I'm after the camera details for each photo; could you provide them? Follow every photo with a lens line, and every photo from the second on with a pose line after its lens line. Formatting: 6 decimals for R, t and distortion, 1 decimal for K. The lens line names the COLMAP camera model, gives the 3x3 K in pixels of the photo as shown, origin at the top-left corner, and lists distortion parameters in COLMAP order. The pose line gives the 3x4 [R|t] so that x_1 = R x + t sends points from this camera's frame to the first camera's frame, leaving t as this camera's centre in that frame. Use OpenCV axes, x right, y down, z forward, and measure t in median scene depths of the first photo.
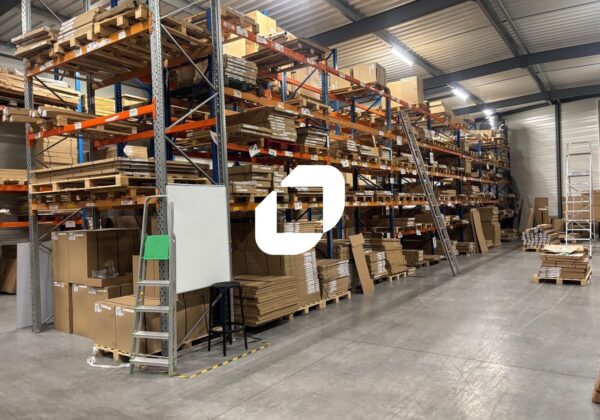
lens RADIAL K [[448.7, 0, 300.0], [0, 448.7, 210.0], [0, 0, 1]] dist [0.061294, -0.070201]
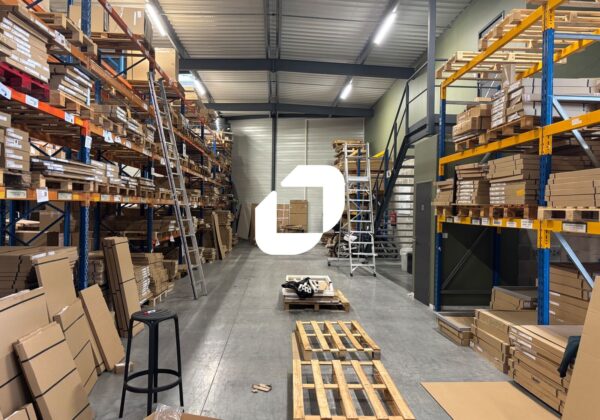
lens RADIAL K [[448.7, 0, 300.0], [0, 448.7, 210.0], [0, 0, 1]] dist [0.061294, -0.070201]
pose [[0.781511, 0.045723, 0.622214, -0.081064], [-0.043784, 0.998871, -0.018409, 0.004097], [-0.622353, -0.012856, 0.782631, 0.258016]]
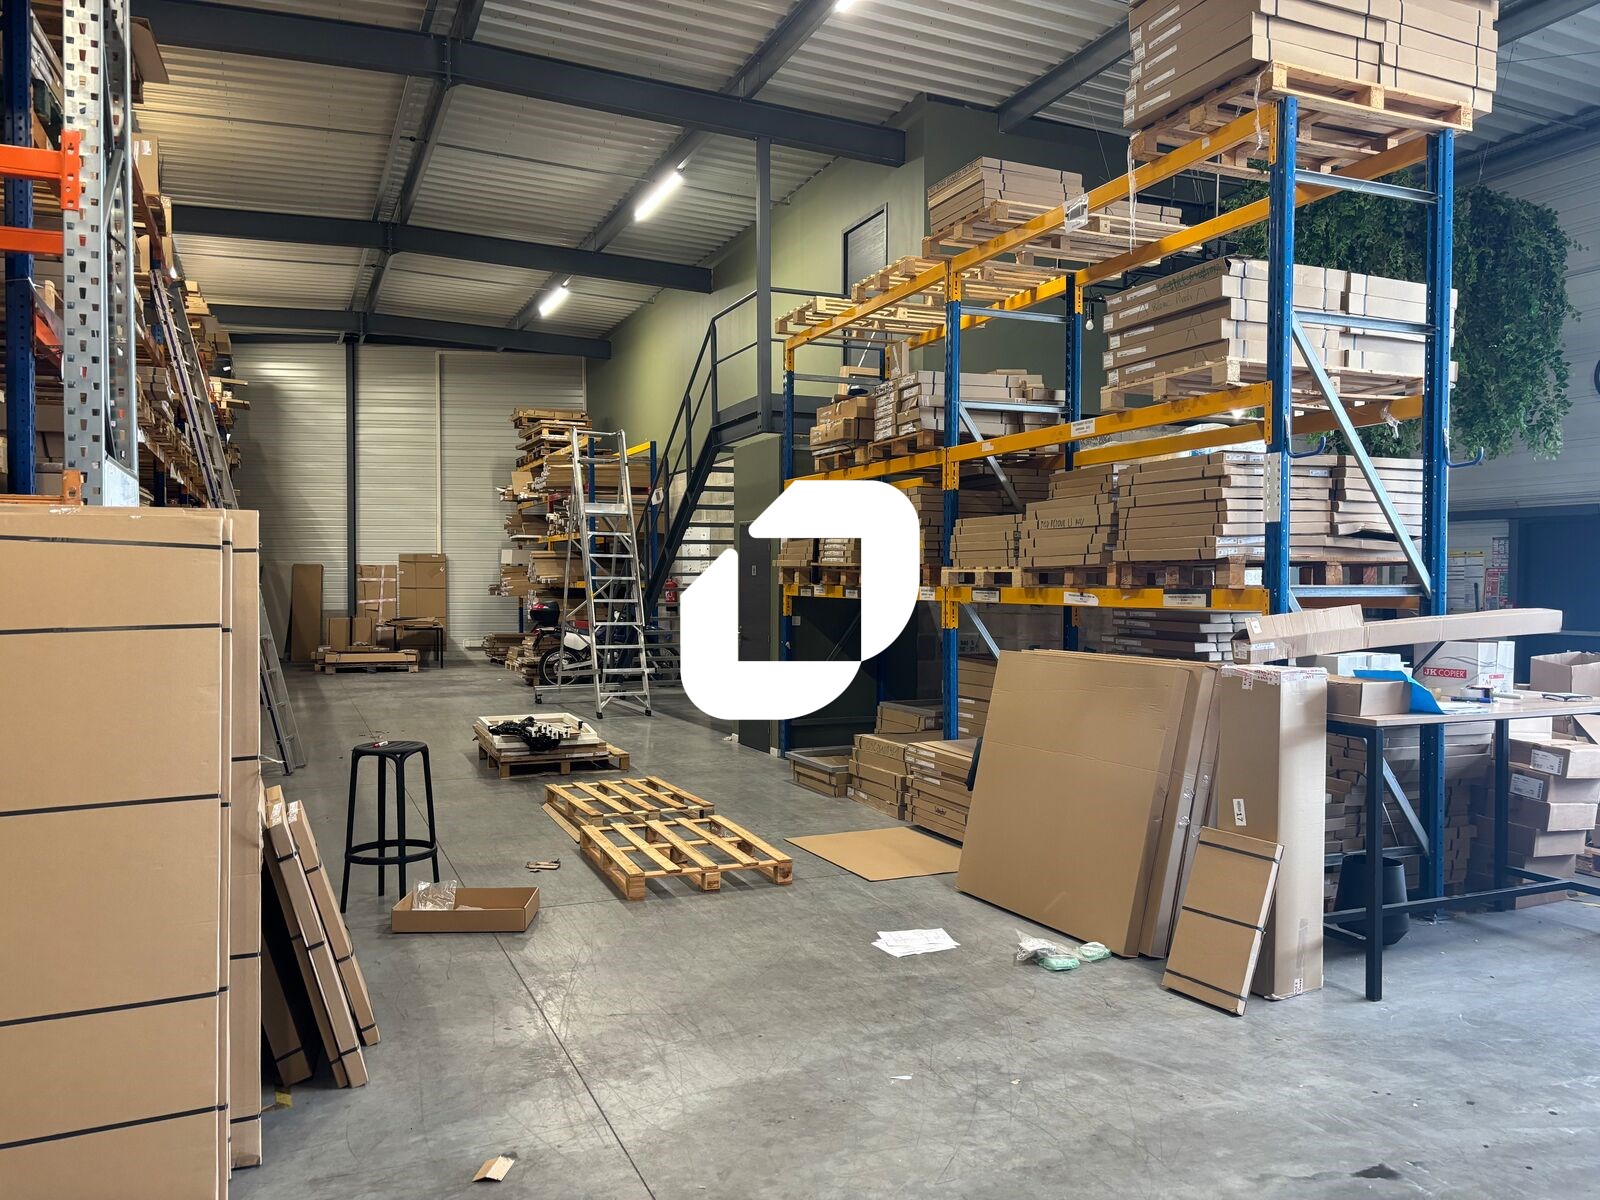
lens RADIAL K [[1205.6, 0, 797.9], [0, 1205.6, 606.0], [0, 0, 1]] dist [0.034548, -0.004617]
pose [[0.521026, 0.014522, 0.853418, -0.349163], [-0.019510, 0.999797, -0.005101, 0.013962], [-0.853318, -0.013993, 0.521203, 0.127531]]
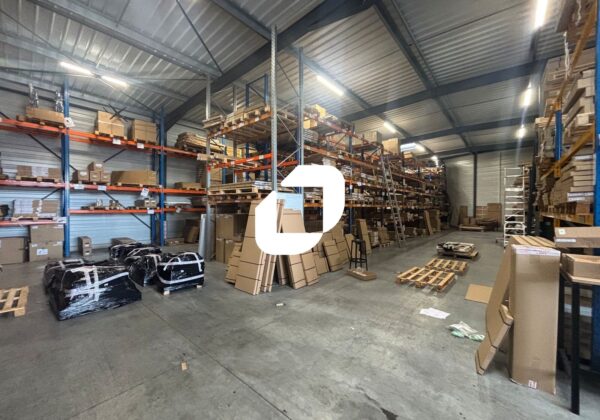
lens RADIAL K [[240.8, 0, 300.0], [0, 240.8, 210.0], [0, 0, 1]] dist [-0.000223, 0.000069]
pose [[0.994291, 0.037099, -0.100046, -0.037927], [-0.036016, 0.999272, 0.012611, 0.001339], [0.100441, -0.008936, 0.994903, -0.031996]]
